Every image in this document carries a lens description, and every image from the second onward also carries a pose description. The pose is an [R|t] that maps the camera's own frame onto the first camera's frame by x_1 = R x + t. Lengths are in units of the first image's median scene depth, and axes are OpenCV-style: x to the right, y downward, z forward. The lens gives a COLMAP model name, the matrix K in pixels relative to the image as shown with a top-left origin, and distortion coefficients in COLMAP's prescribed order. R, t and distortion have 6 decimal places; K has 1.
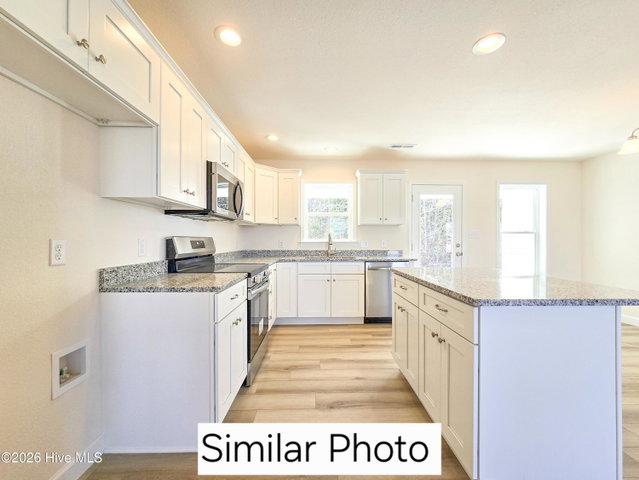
lens RADIAL K [[269.6, 0, 323.5], [0, 269.6, 241.5], [0, 0, 1]] dist [0.004378, -0.000076]
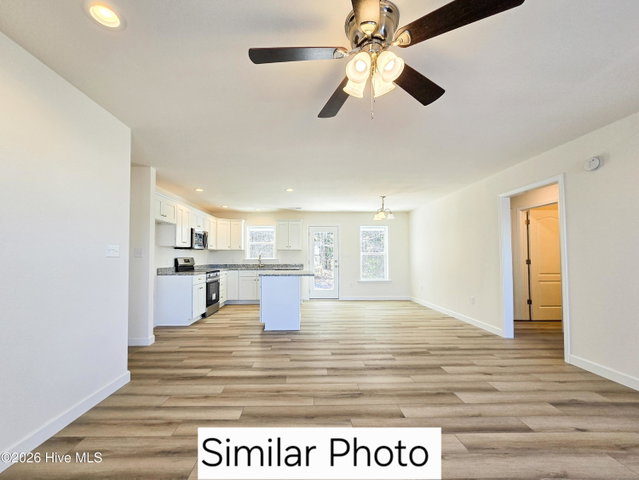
lens RADIAL K [[269.6, 0, 302.2], [0, 269.6, 244.6], [0, 0, 1]] dist [0.004378, -0.000076]
pose [[0.999658, -0.004634, -0.025728, 0.438348], [0.003261, 0.998580, -0.053175, -0.001412], [0.025938, 0.053072, 0.998254, -0.969987]]
